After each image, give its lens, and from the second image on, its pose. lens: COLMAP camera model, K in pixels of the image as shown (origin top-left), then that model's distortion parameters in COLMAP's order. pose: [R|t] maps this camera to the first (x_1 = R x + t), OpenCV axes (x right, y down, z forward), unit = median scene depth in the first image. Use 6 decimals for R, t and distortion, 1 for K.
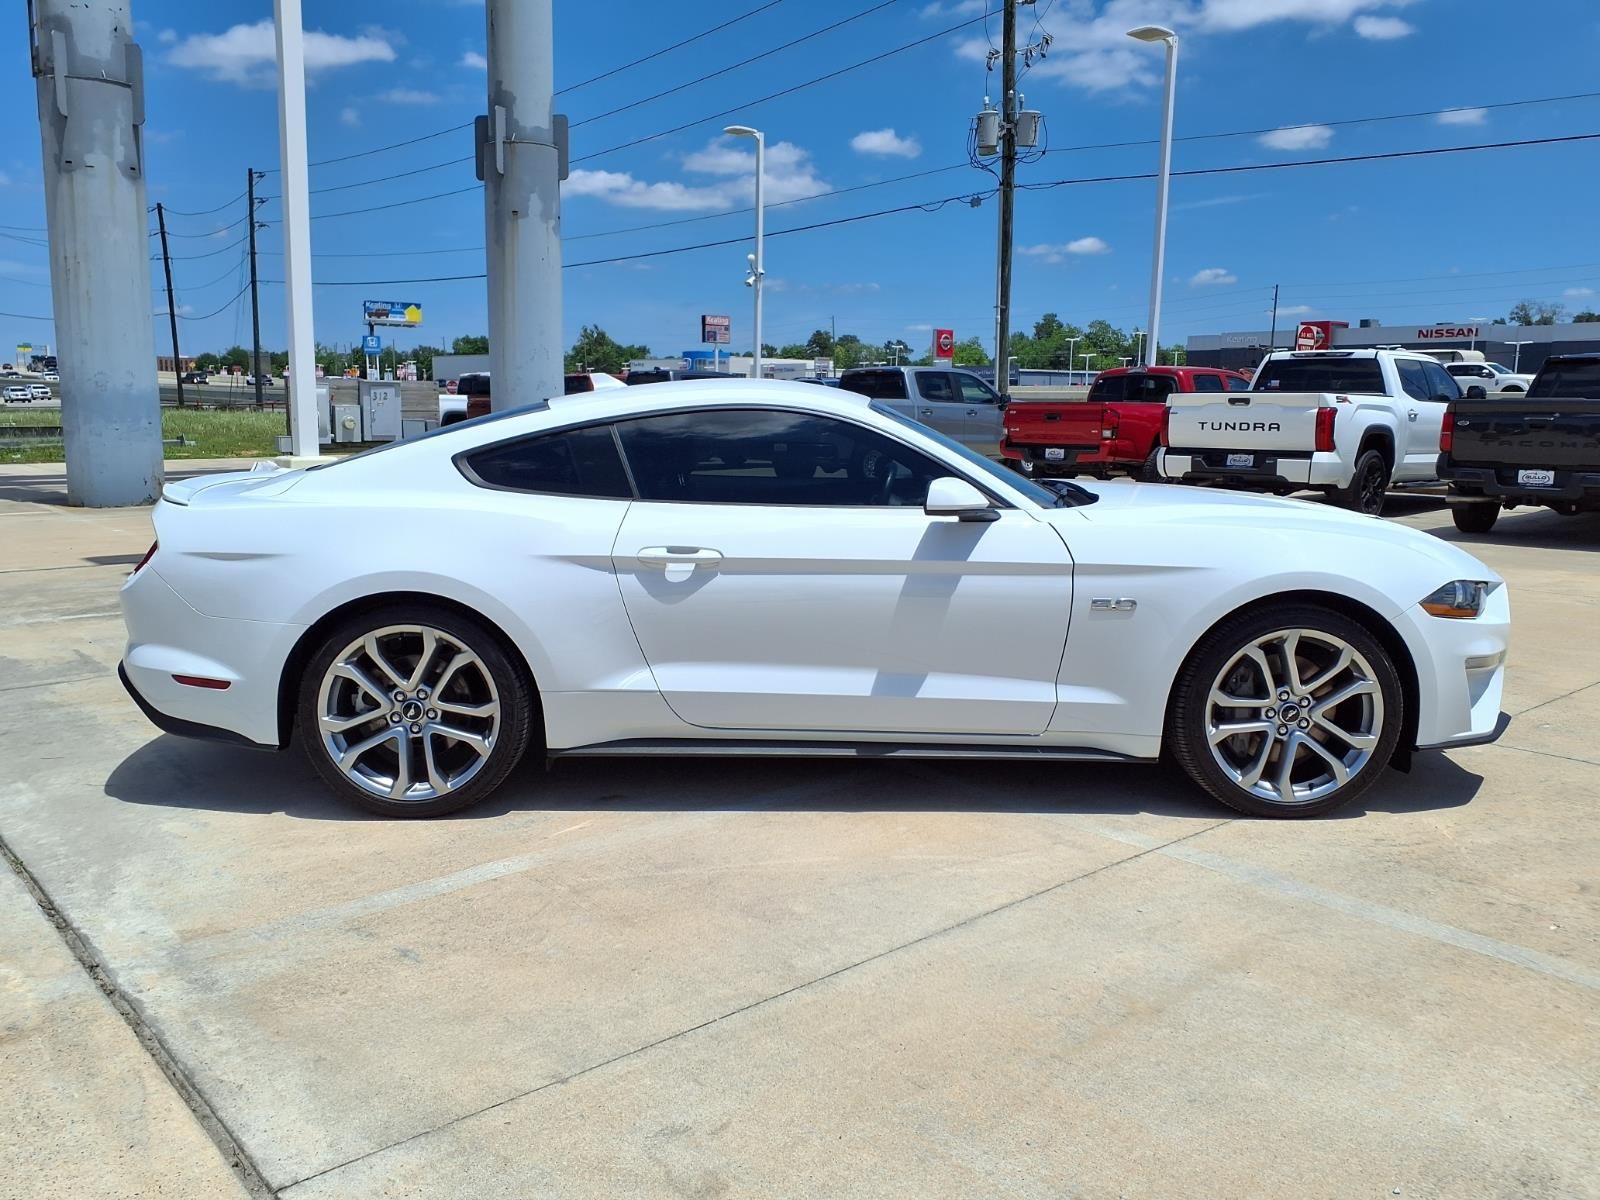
lens RADIAL K [[1292.6, 0, 826.7], [0, 1292.6, 595.3], [0, 0, 1]] dist [0.075868, -0.124654]
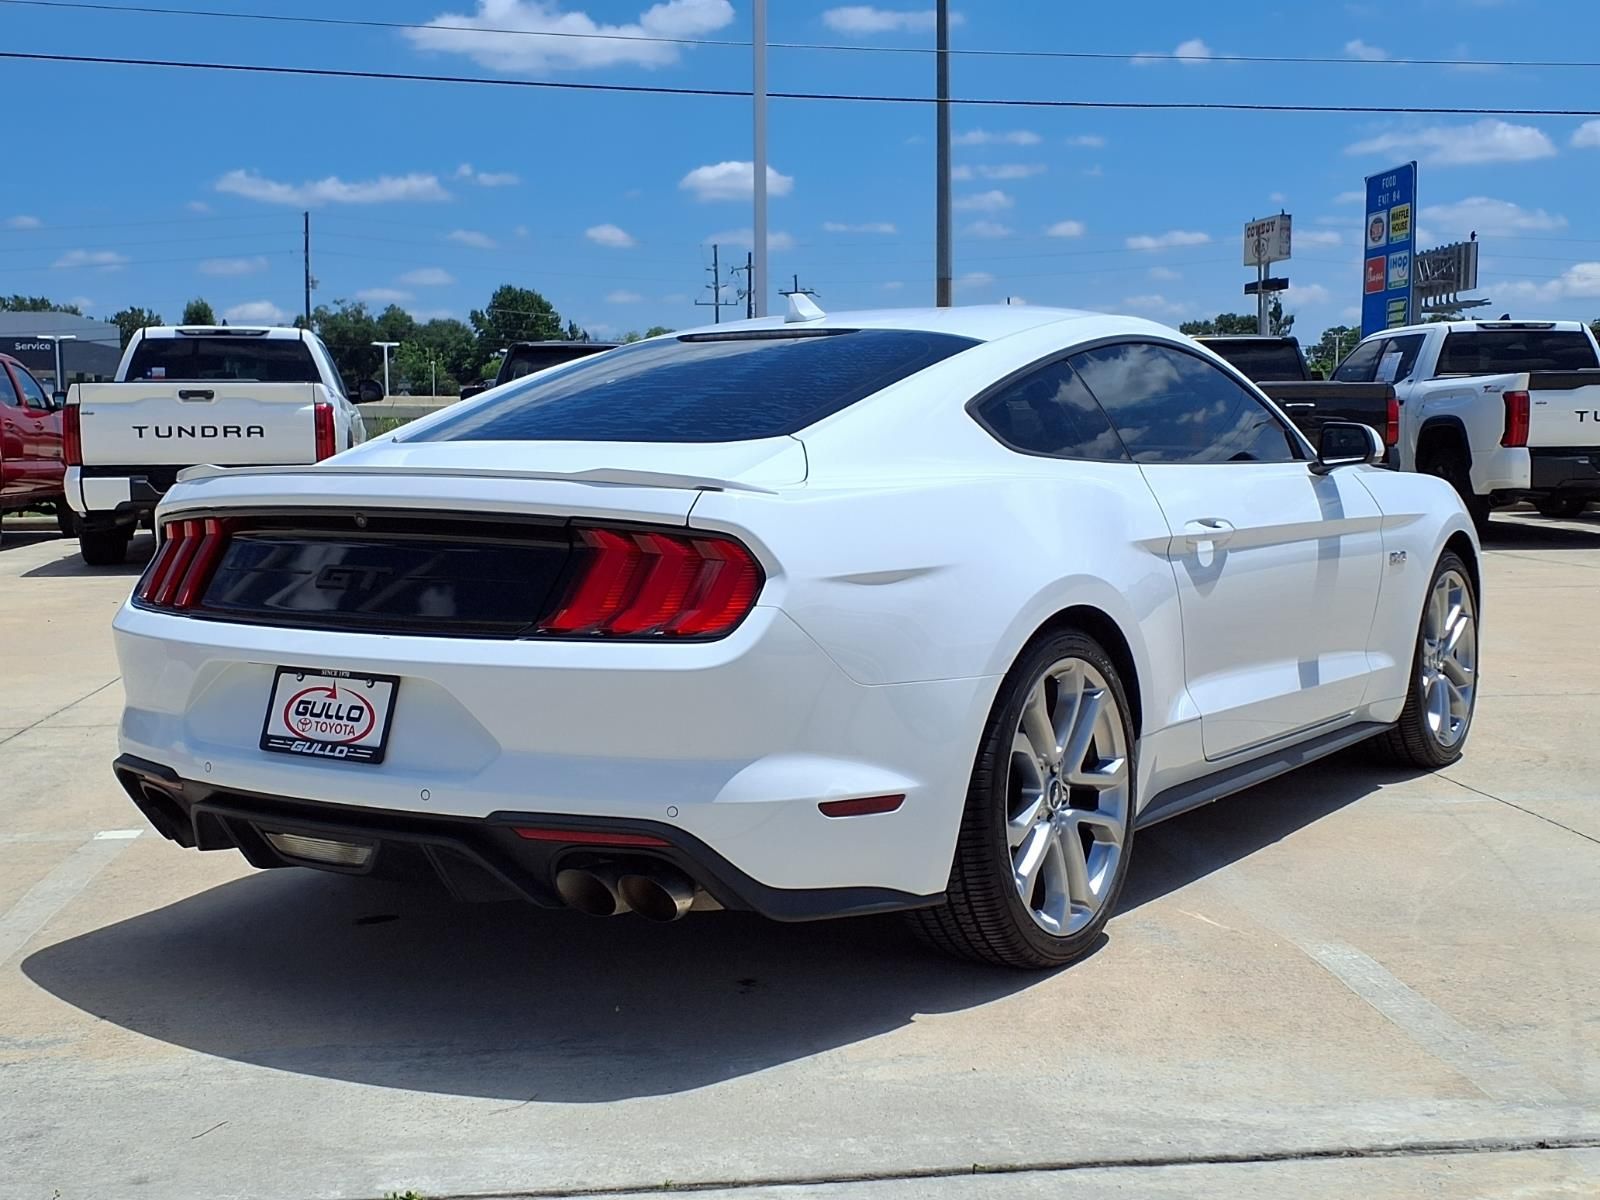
lens RADIAL K [[1929.7, 0, 800.0], [0, 1929.7, 600.0], [0, 0, 1]] dist [0.180516, -0.621130]
pose [[0.585894, -0.085022, 0.805915, -0.333271], [0.132213, 0.991185, 0.008450, -0.009079], [-0.799530, 0.101602, 0.591970, 0.150437]]
